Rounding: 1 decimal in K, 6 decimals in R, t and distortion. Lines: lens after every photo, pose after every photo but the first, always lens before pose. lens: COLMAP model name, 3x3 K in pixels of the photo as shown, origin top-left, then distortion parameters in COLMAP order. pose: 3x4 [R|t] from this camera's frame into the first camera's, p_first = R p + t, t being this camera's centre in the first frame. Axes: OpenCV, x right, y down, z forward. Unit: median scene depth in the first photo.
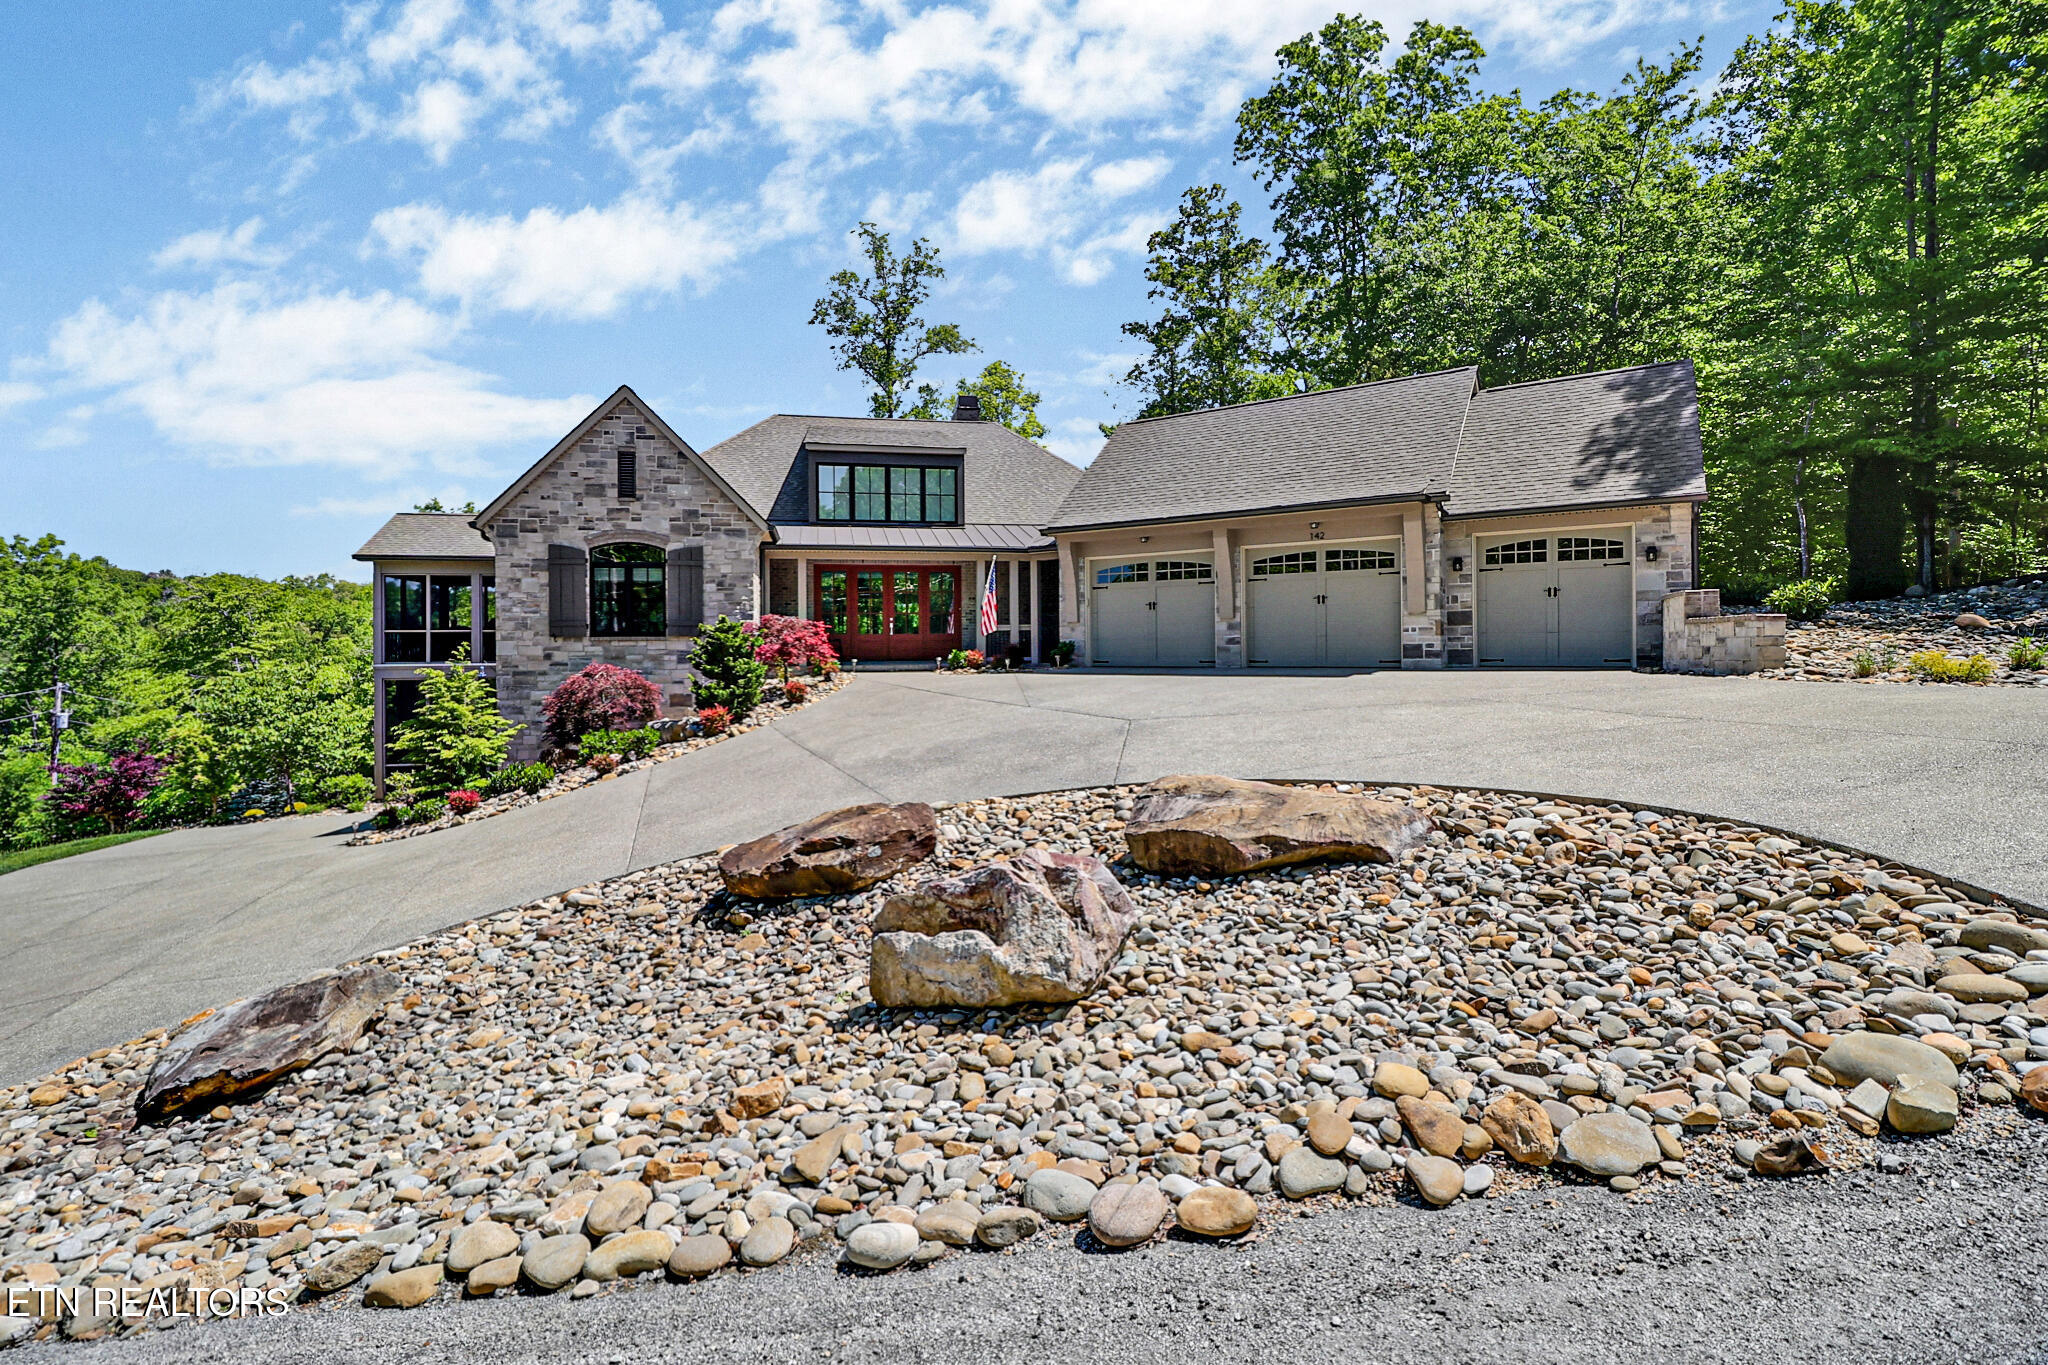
lens RADIAL K [[945.4, 0, 1025.3], [0, 945.4, 685.4], [0, 0, 1]] dist [-0.006099, -0.004437]
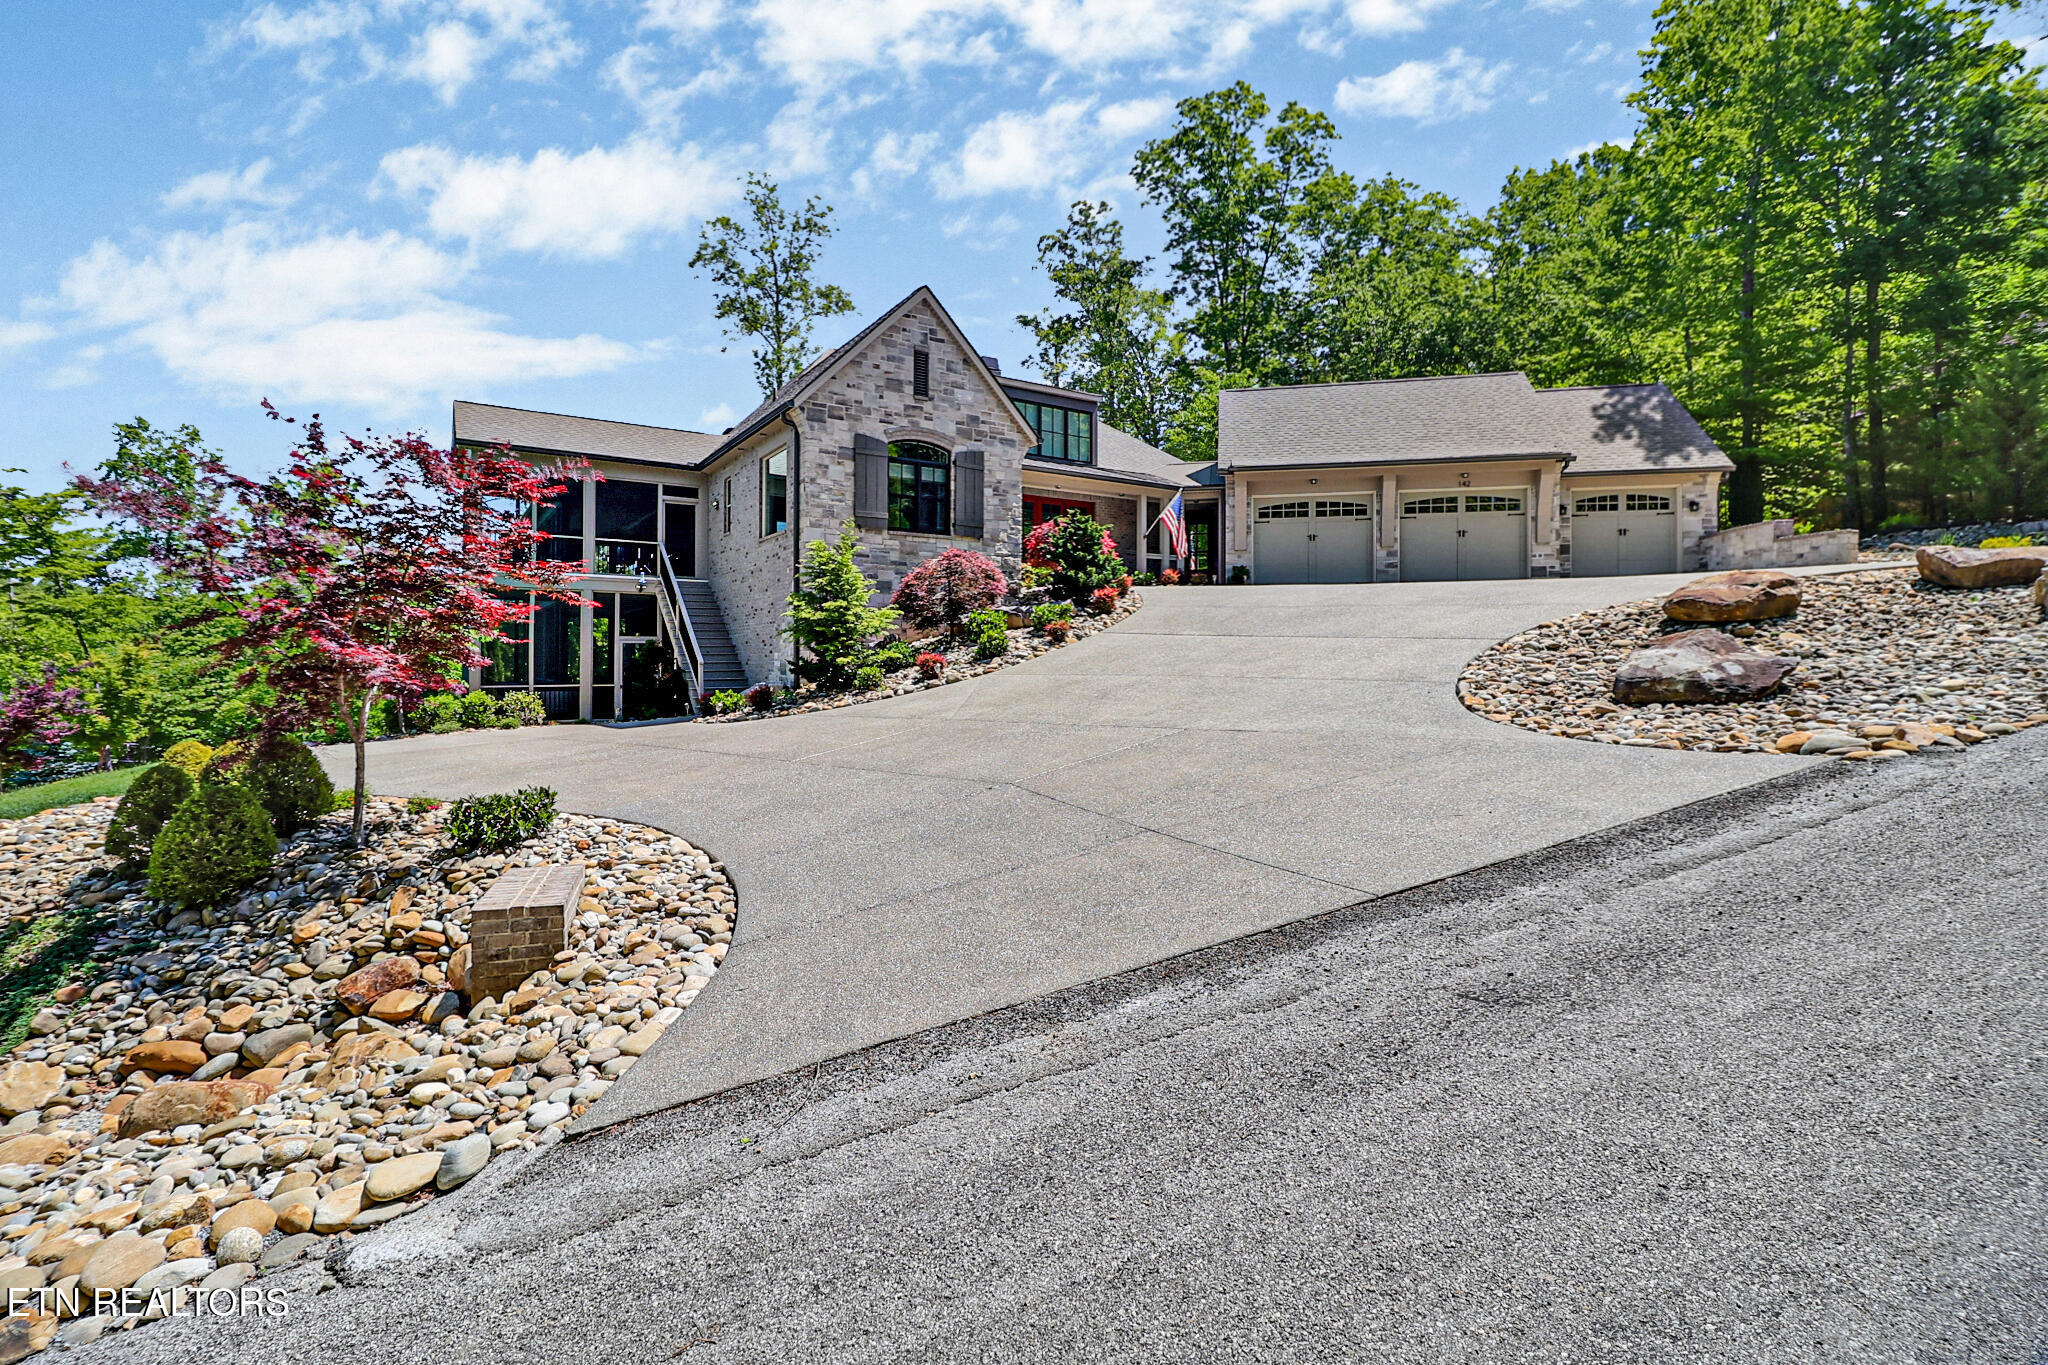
lens RADIAL K [[945.4, 0, 993.7], [0, 945.4, 704.4], [0, 0, 1]] dist [-0.006099, -0.004437]
pose [[0.929743, -0.004762, 0.368179, -0.725577], [0.004380, 0.999989, 0.001872, 0.132105], [-0.368184, -0.000127, 0.929753, 0.022739]]
